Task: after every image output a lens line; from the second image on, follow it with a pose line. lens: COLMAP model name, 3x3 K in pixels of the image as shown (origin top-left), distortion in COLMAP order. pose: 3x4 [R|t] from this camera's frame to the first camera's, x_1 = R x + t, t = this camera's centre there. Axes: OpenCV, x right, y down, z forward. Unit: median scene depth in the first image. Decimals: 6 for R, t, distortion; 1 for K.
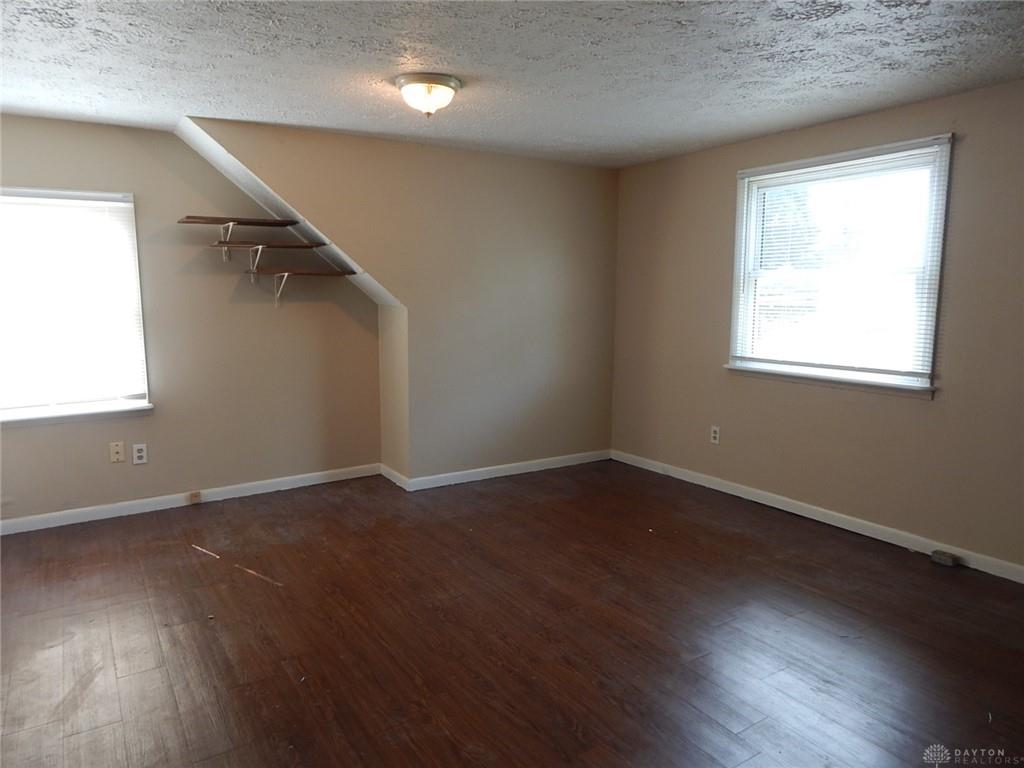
lens RADIAL K [[669.7, 0, 507.2], [0, 669.7, 383.2], [0, 0, 1]] dist [0.000812, -0.003977]
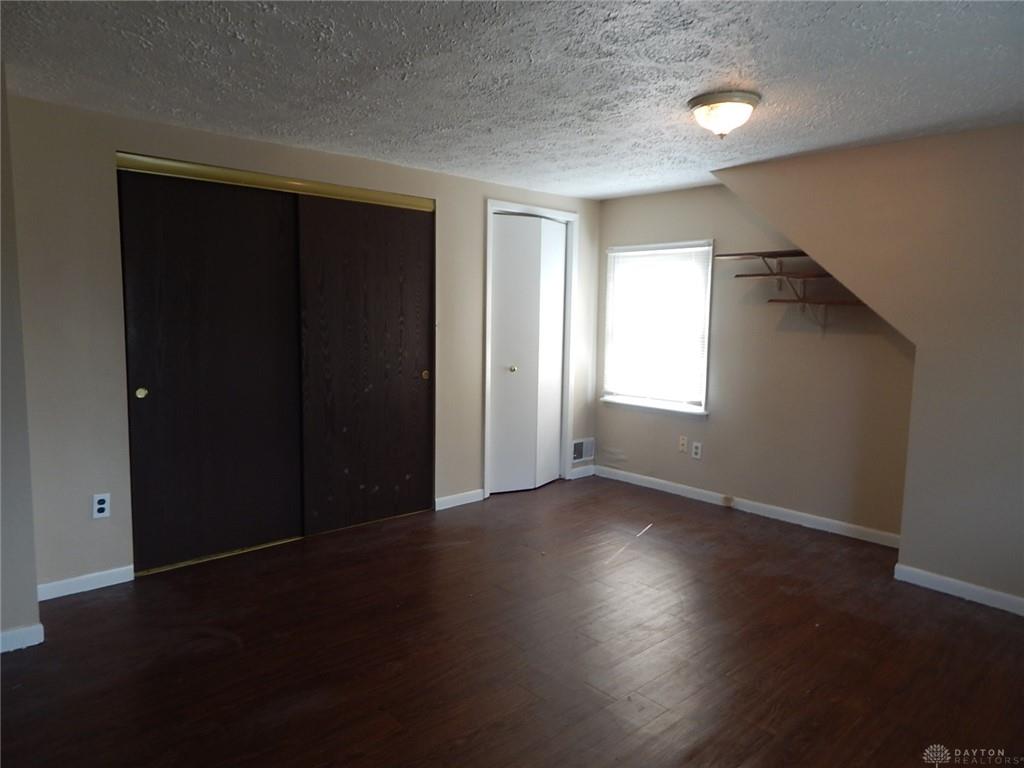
lens RADIAL K [[669.7, 0, 507.7], [0, 669.7, 384.0], [0, 0, 1]] dist [0.000812, -0.003977]
pose [[0.166254, 0.117441, -0.979064, 0.575036], [-0.151335, 0.984159, 0.092354, -0.074261], [0.974401, 0.132813, 0.181393, 0.424394]]
